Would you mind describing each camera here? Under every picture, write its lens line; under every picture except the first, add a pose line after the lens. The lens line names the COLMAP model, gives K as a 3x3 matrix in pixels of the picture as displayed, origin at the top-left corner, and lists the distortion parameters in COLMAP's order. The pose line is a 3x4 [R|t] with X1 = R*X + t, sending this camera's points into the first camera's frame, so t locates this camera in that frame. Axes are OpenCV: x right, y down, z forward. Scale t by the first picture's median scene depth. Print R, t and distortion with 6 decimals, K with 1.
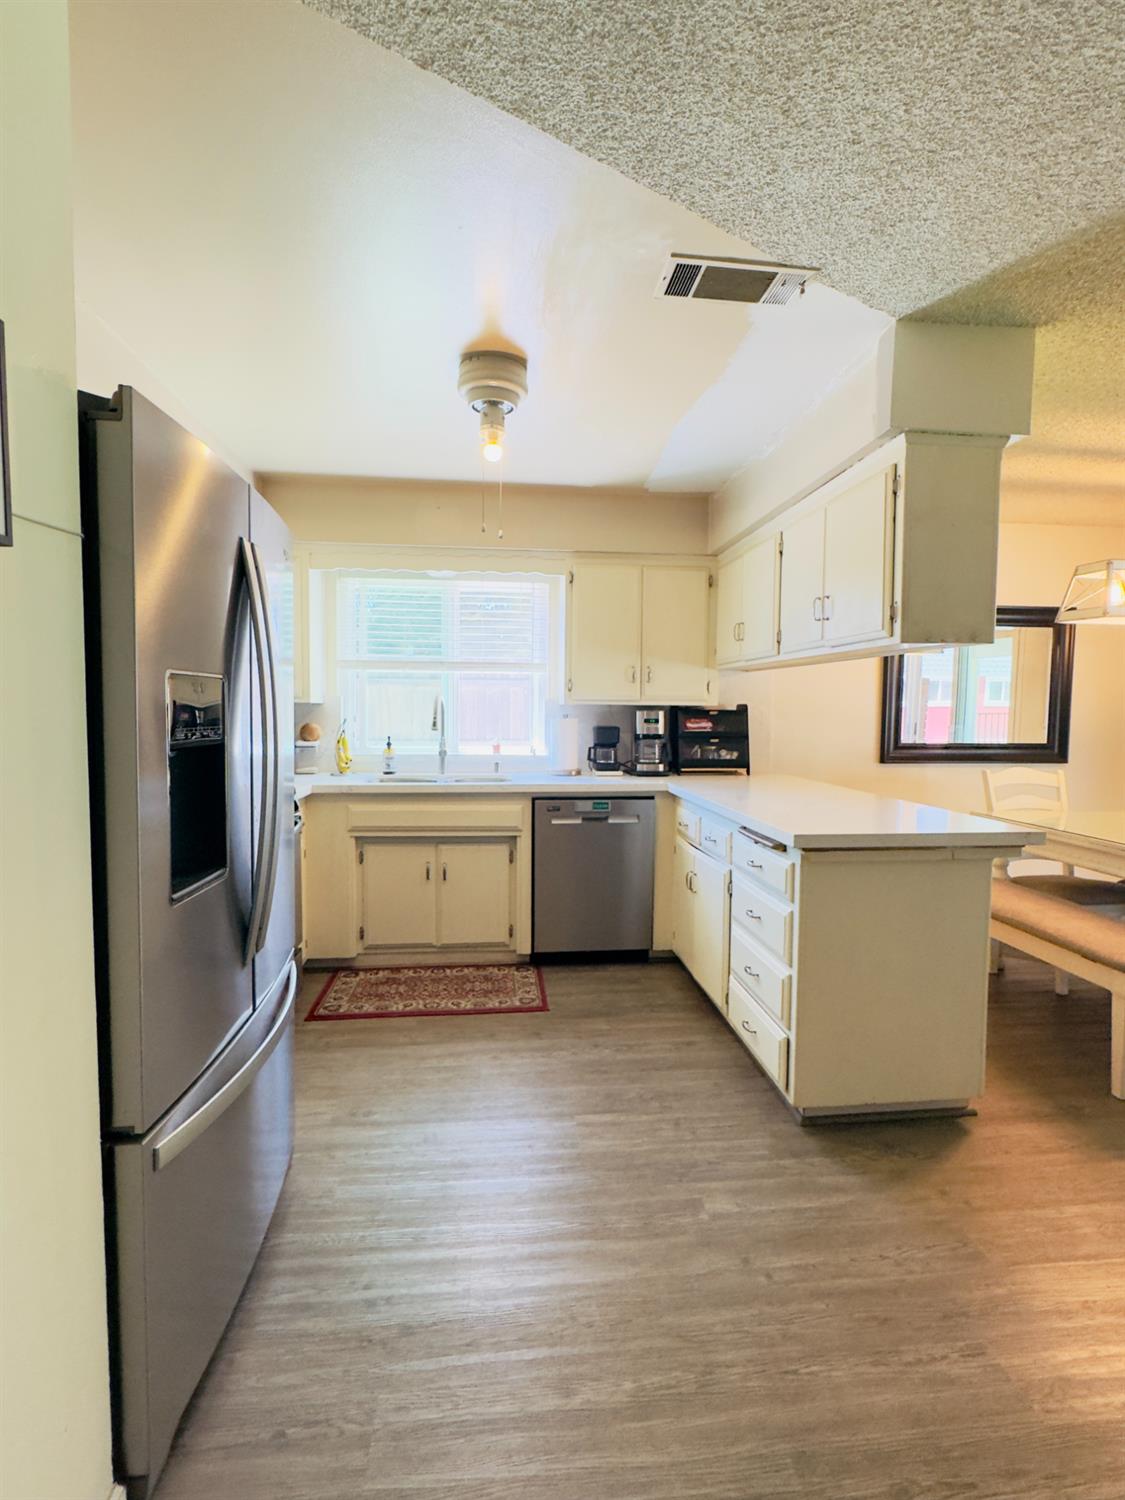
lens RADIAL K [[717.6, 0, 567.7], [0, 717.6, 747.6], [0, 0, 1]] dist [-0.003289, 0.001829]
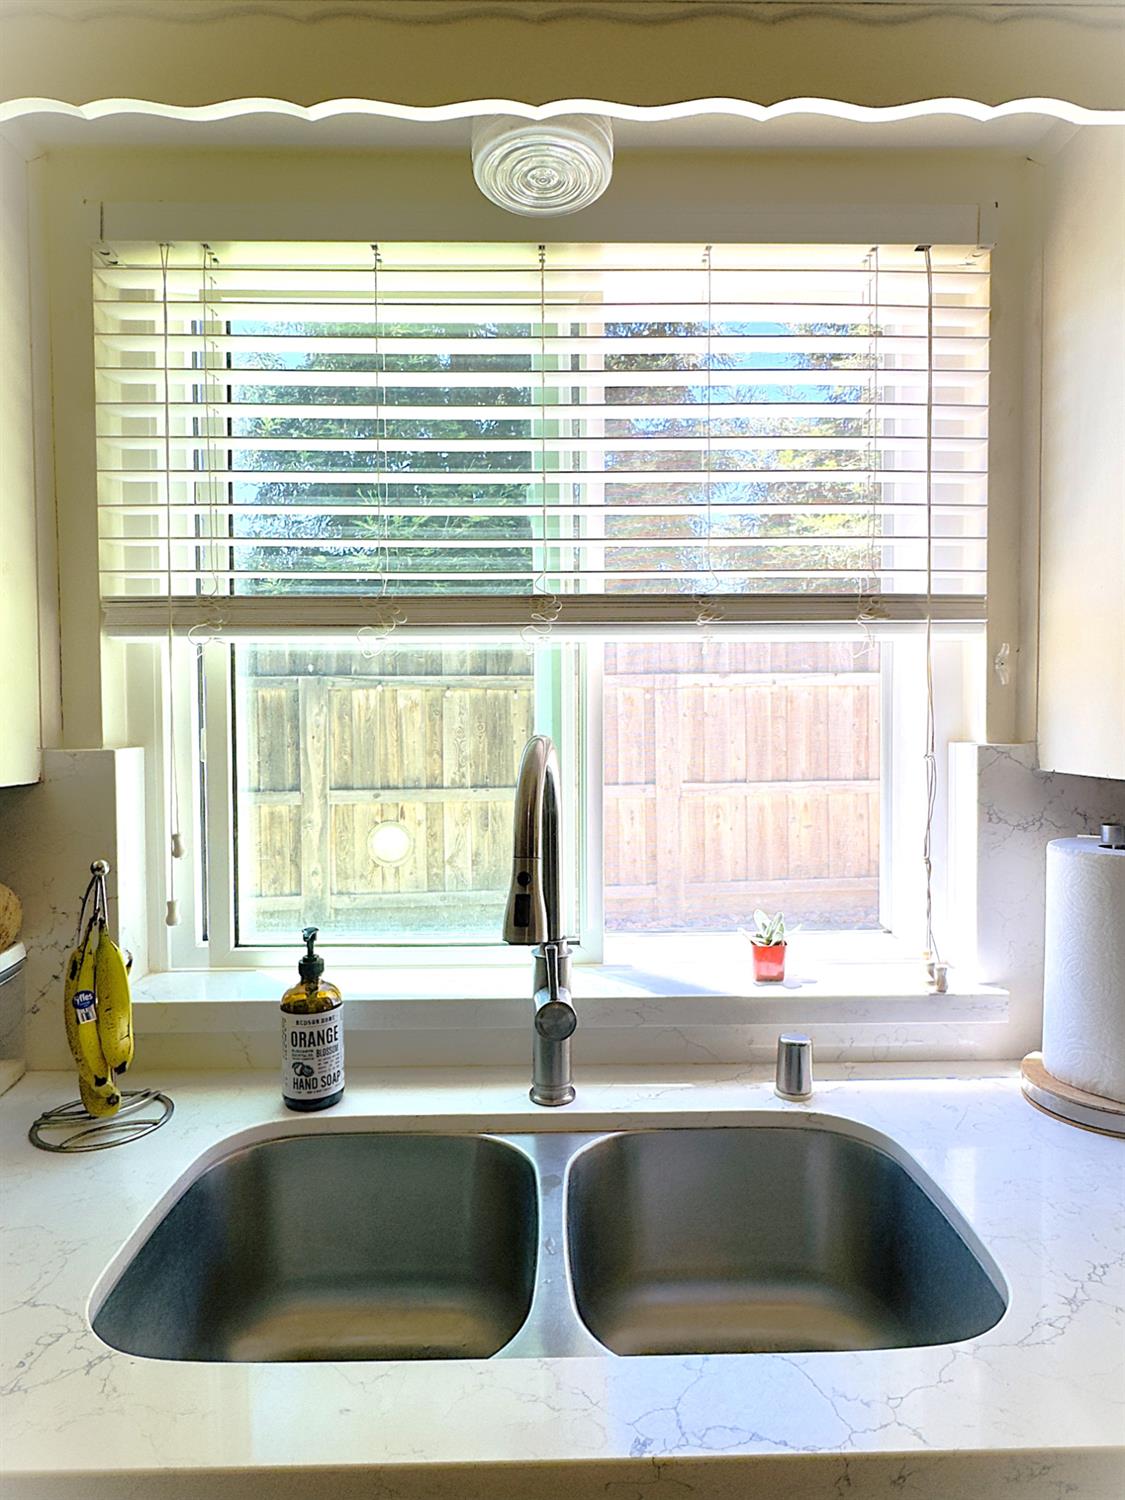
lens RADIAL K [[910.0, 0, 567.8], [0, 910.0, 743.0], [0, 0, 1]] dist [-0.006610, -0.000330]
pose [[0.996386, -0.013377, -0.083879, -0.150651], [0.011755, 0.999735, -0.019807, -0.069108], [0.084121, 0.018750, 0.996279, 0.750528]]
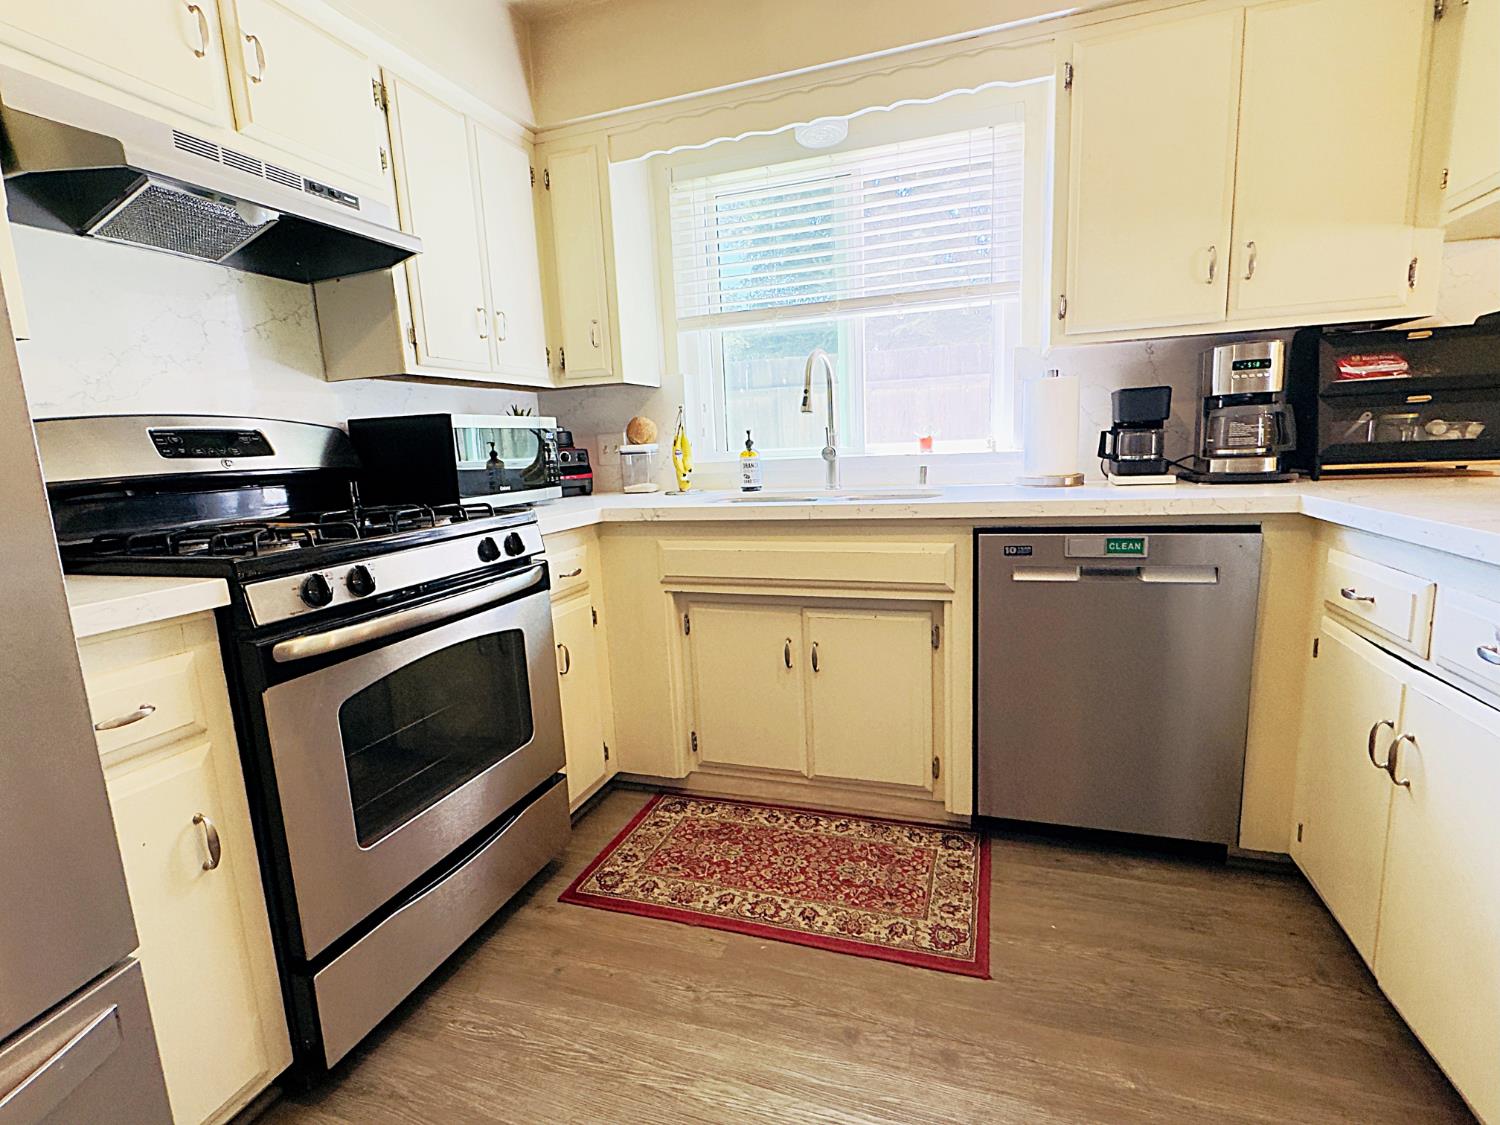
lens RADIAL K [[717.6, 0, 750.3], [0, 717.6, 560.1], [0, 0, 1]] dist [-0.003289, 0.001829]
pose [[0.906596, 0.019054, -0.421570, 0.020206], [0.030746, 0.993343, 0.111017, 0.028415], [0.420879, -0.113609, 0.899975, 0.434579]]
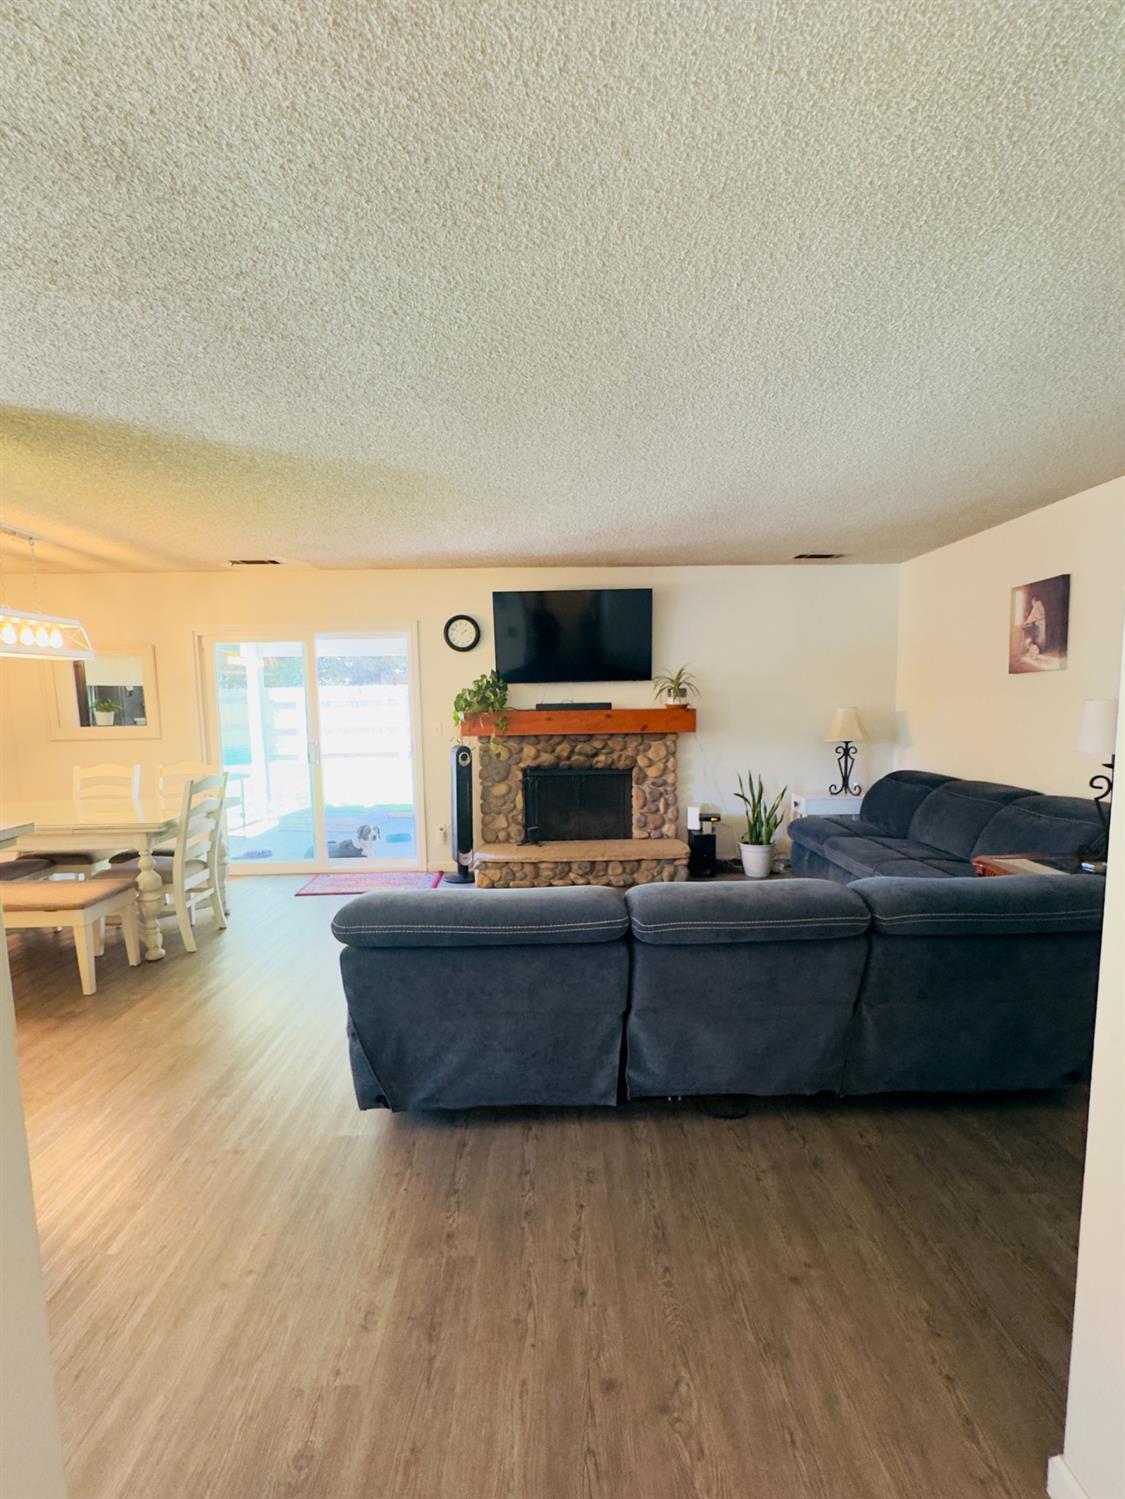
lens RADIAL K [[672.9, 0, 566.7], [0, 672.9, 774.1], [0, 0, 1]] dist [-0.007490, 0.000267]
pose [[0.075276, -0.119922, 0.989925, -0.282110], [0.070102, 0.990922, 0.114712, -0.026418], [-0.994696, 0.060760, 0.083000, -0.066754]]
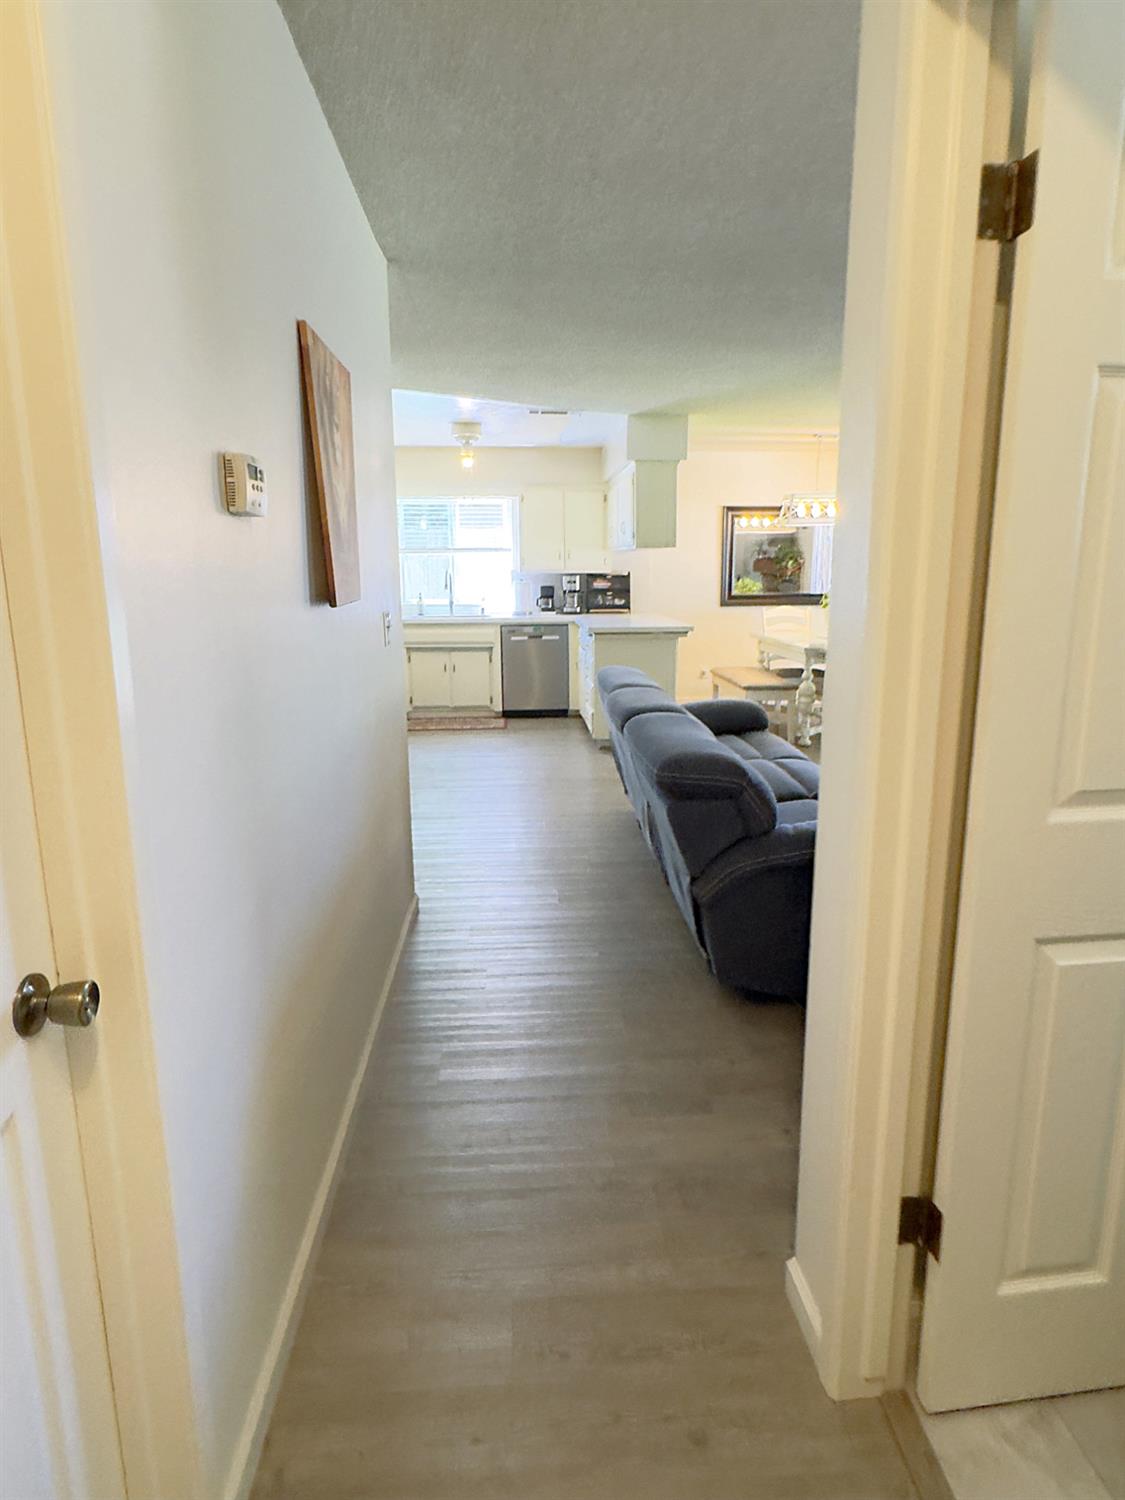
lens RADIAL K [[861.4, 0, 568.8], [0, 861.4, 740.8], [0, 0, 1]] dist [-0.003849, 0.001888]
pose [[0.998884, -0.004820, -0.046995, 0.209528], [0.011564, 0.989464, 0.144319, 0.042038], [0.045804, -0.144701, 0.988415, -1.116539]]
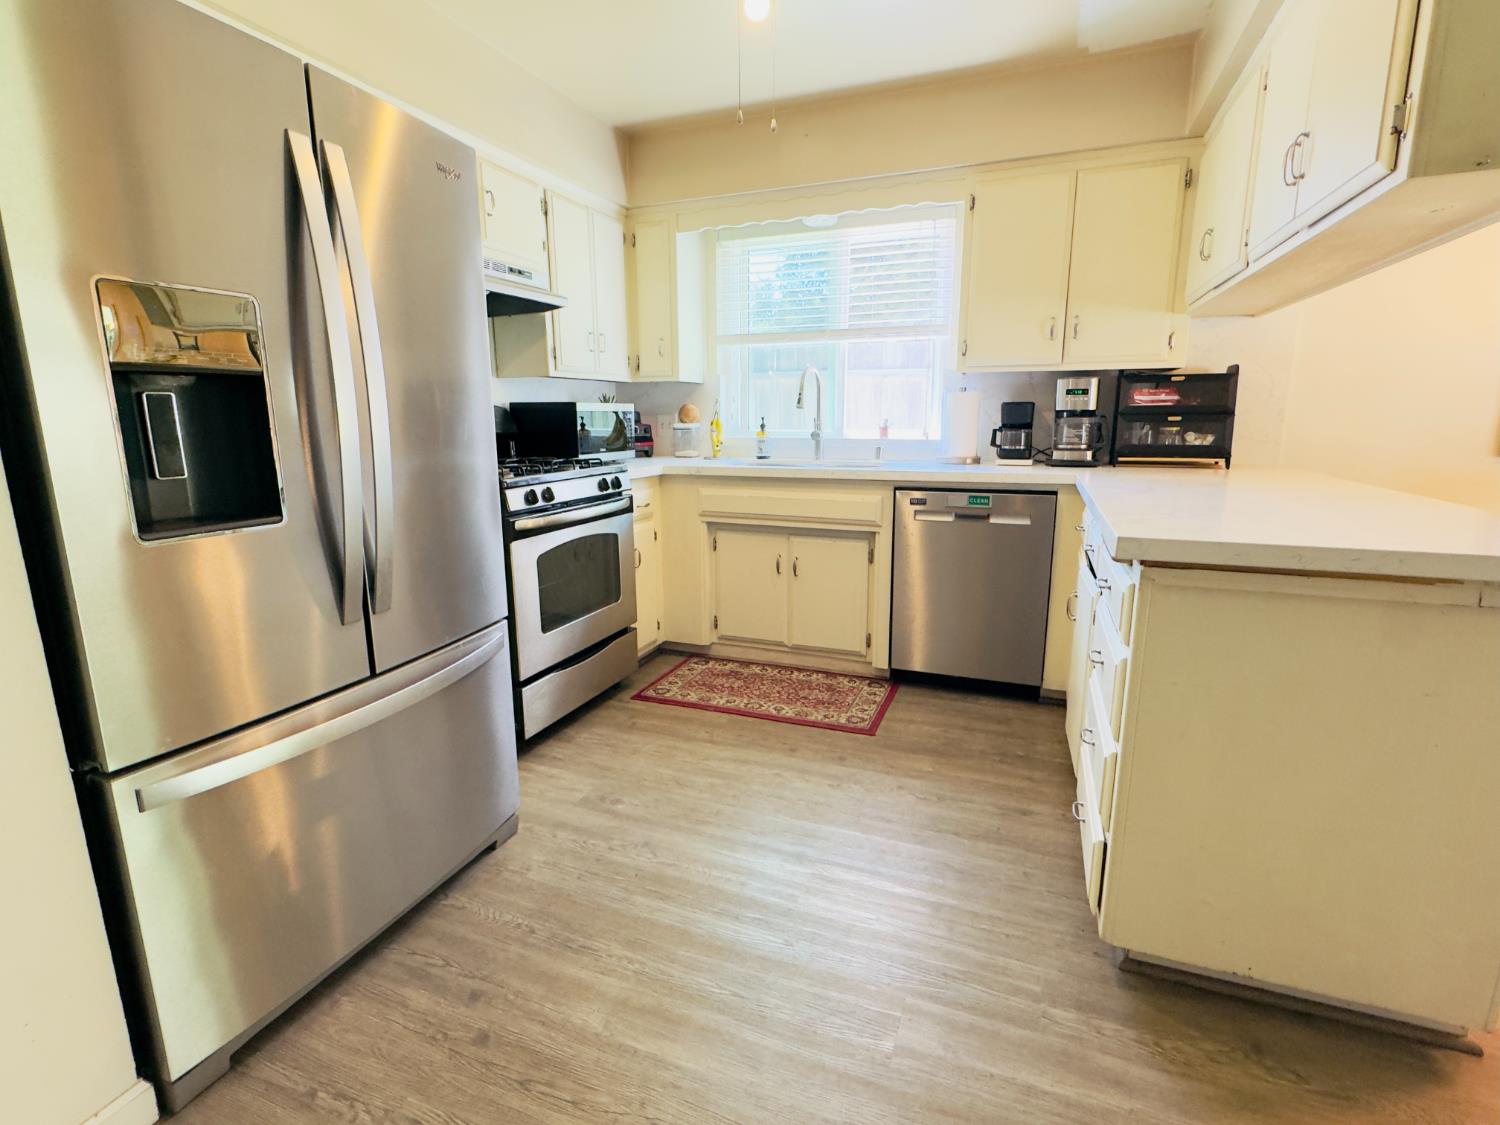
lens RADIAL K [[717.6, 0, 745.8], [0, 717.6, 559.4], [0, 0, 1]] dist [-0.003289, 0.001829]
pose [[0.885236, 0.079859, -0.458236, 0.170678], [-0.012143, 0.988783, 0.148863, 0.028764], [0.464984, -0.126215, 0.876276, 0.170449]]
